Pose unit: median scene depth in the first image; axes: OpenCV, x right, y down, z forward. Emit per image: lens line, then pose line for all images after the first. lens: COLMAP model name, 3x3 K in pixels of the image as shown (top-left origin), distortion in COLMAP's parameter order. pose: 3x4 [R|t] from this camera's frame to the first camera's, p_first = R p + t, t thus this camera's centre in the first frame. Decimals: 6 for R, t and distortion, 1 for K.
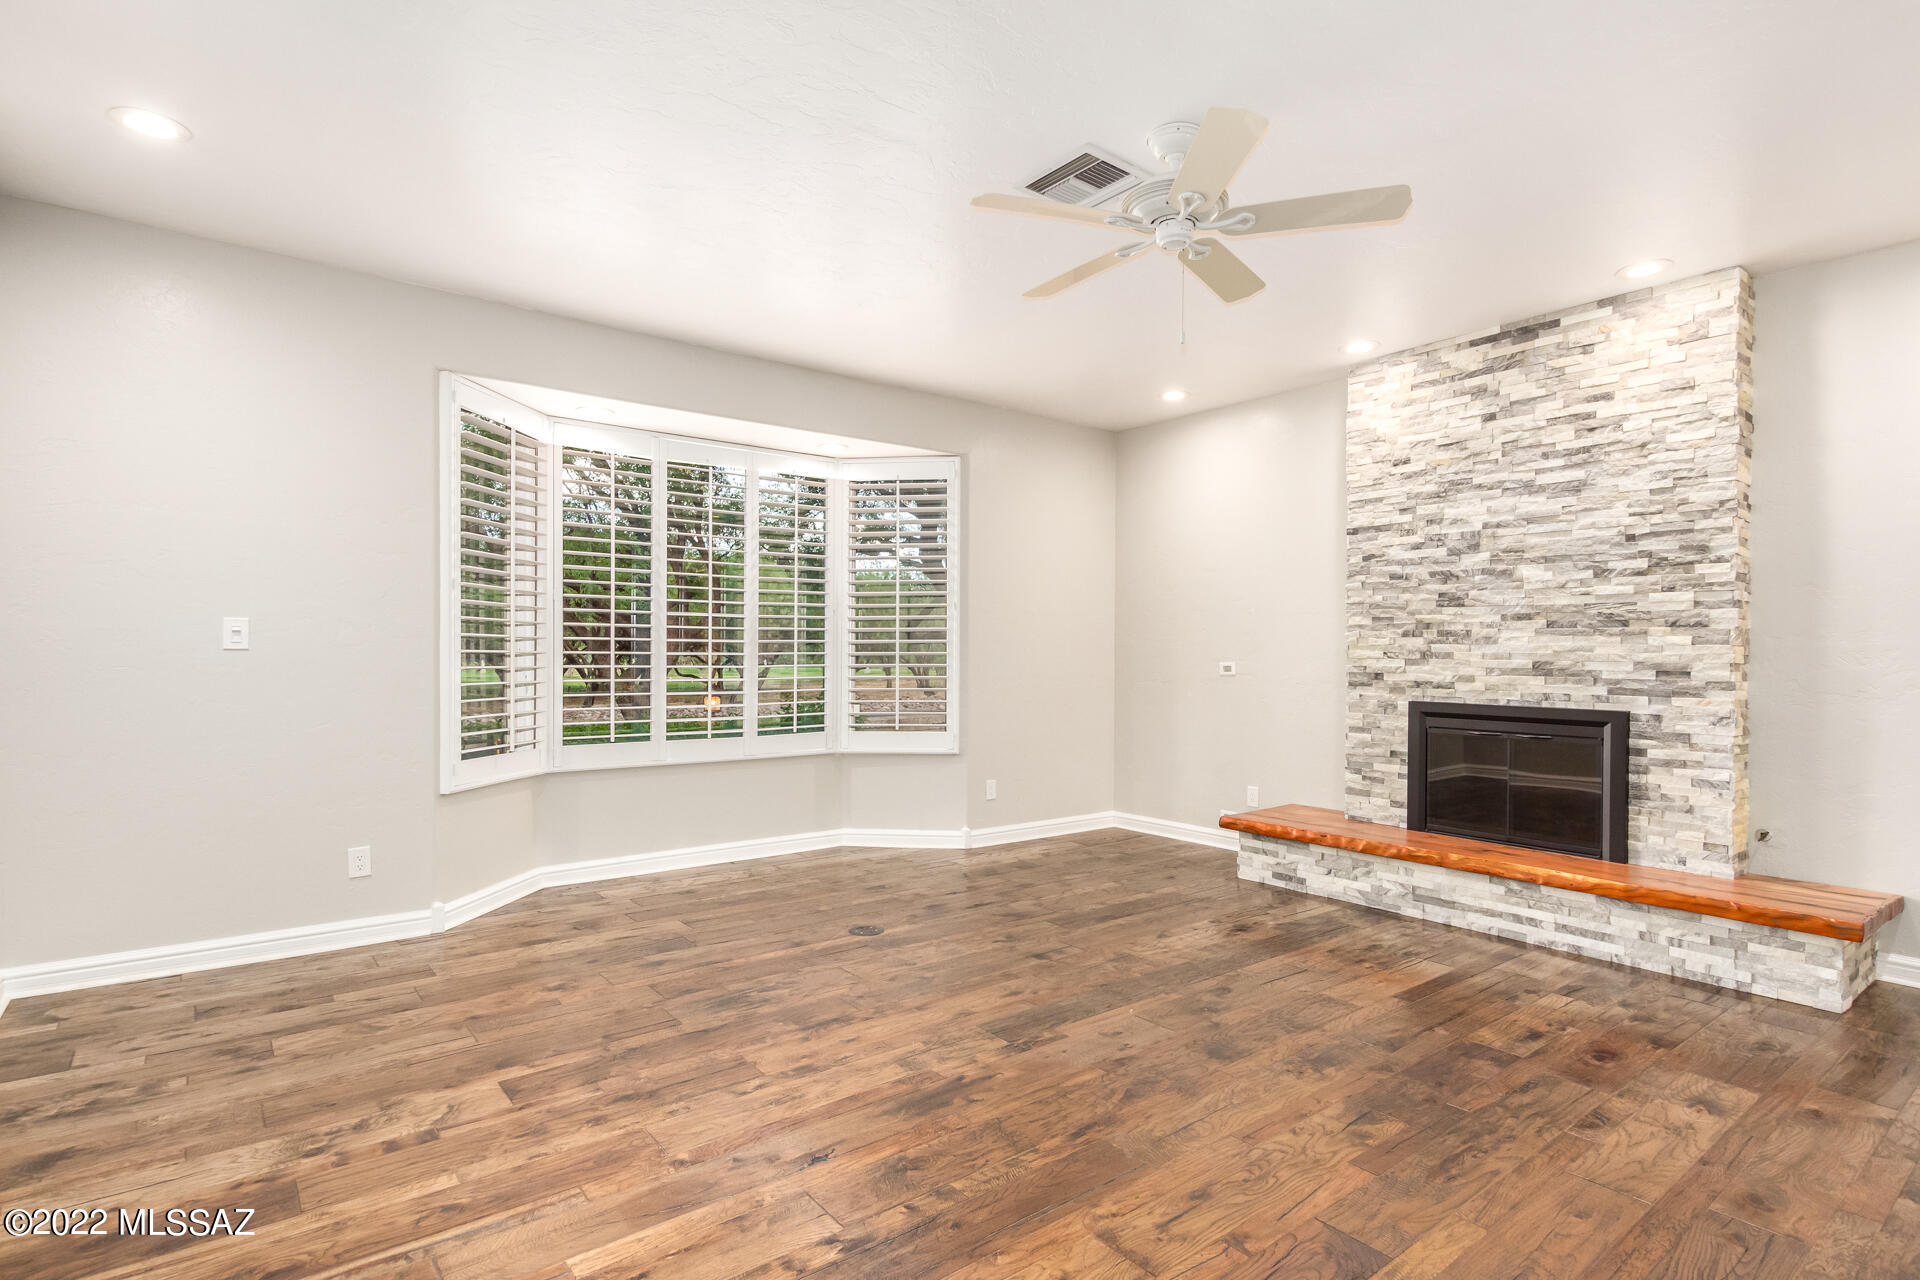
lens RADIAL K [[930.2, 0, 956.0], [0, 930.2, 668.3], [0, 0, 1]] dist [0.001238, -0.000149]
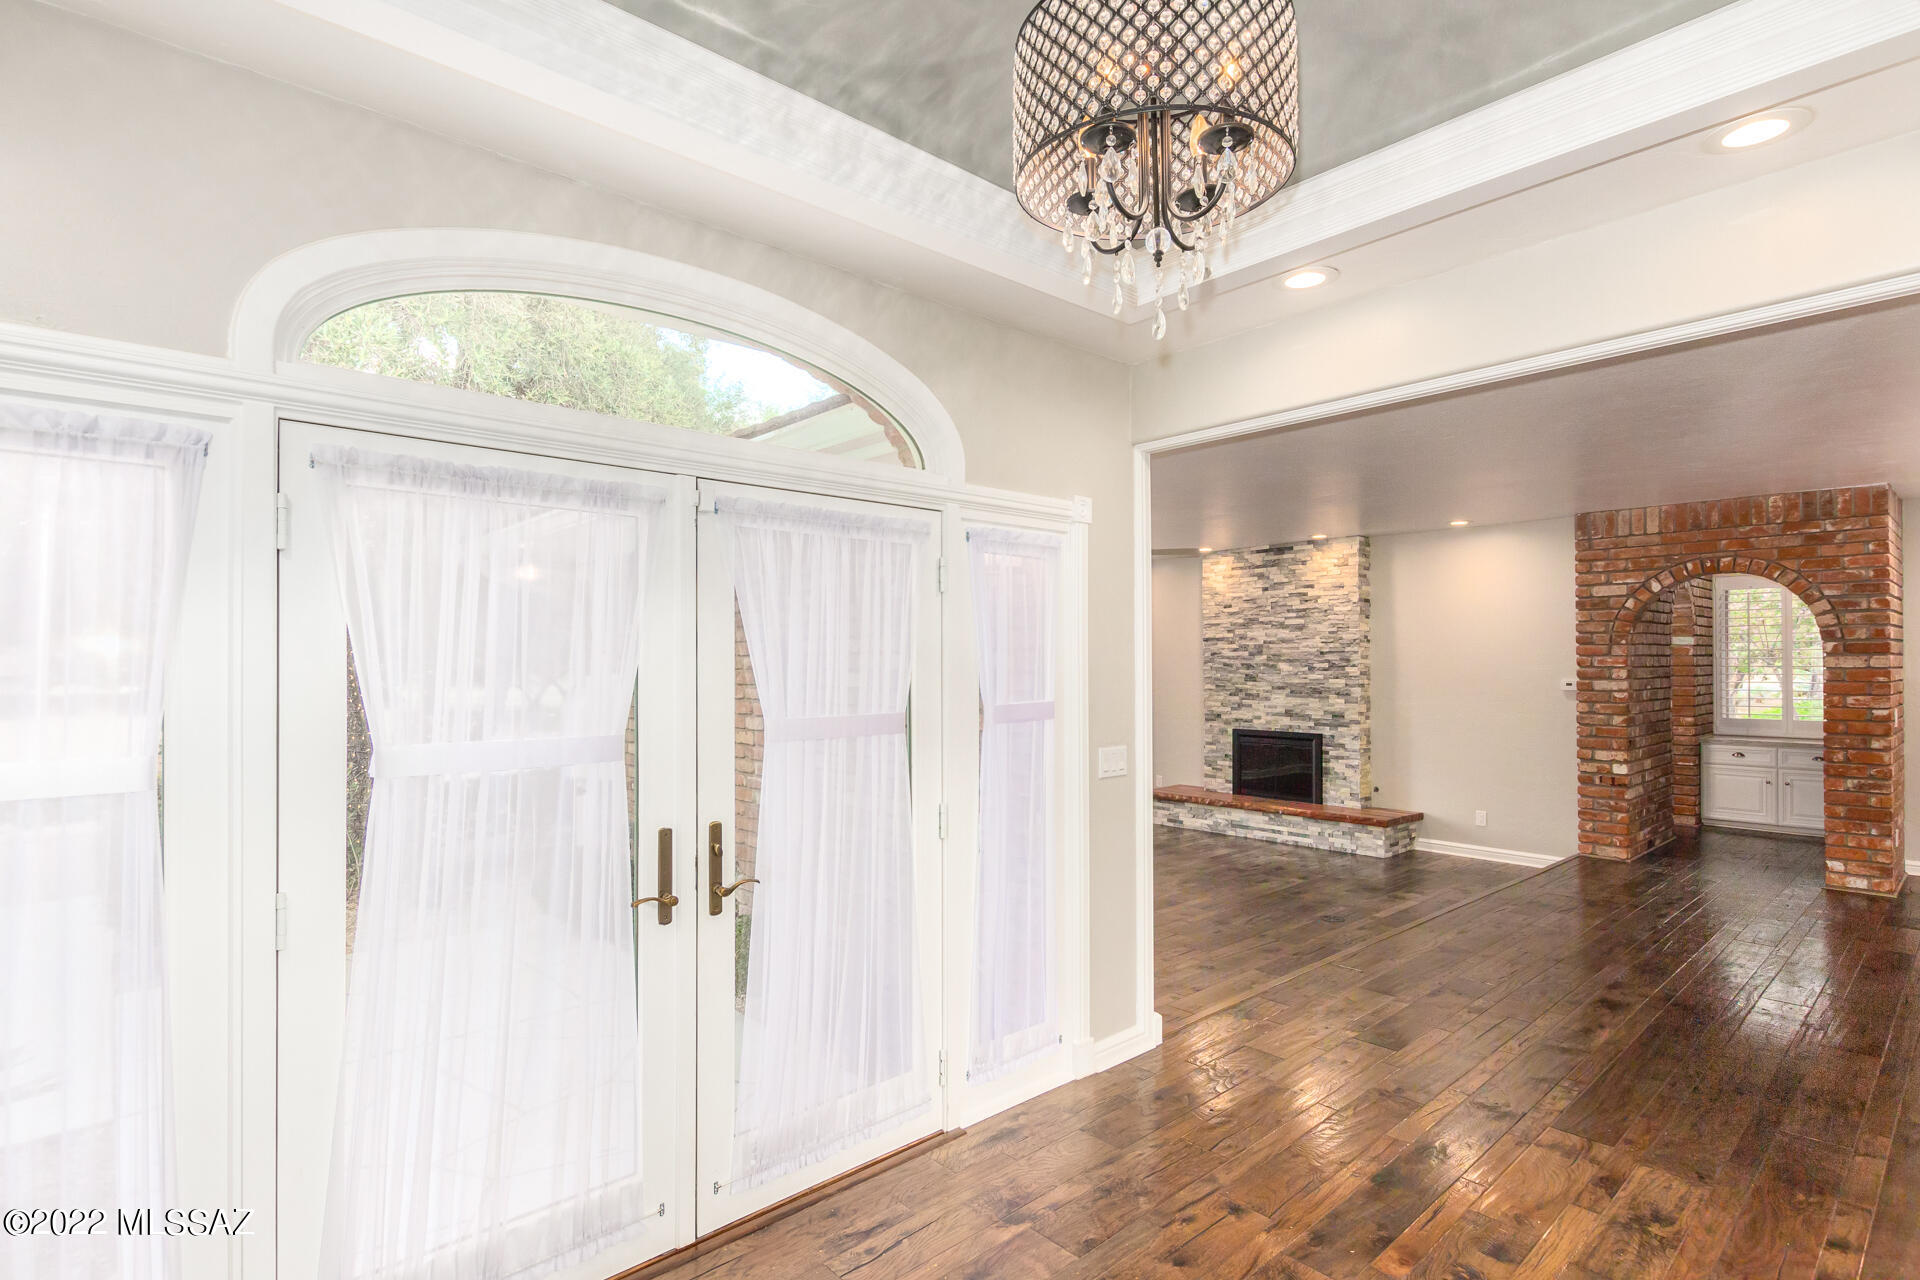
lens RADIAL K [[930.2, 0, 956.0], [0, 930.2, 668.3], [0, 0, 1]] dist [0.001238, -0.000149]
pose [[0.998838, -0.011202, 0.046873, -0.205665], [0.011879, 0.999829, -0.014184, -0.077977], [-0.046706, 0.014724, 0.998800, -1.026162]]
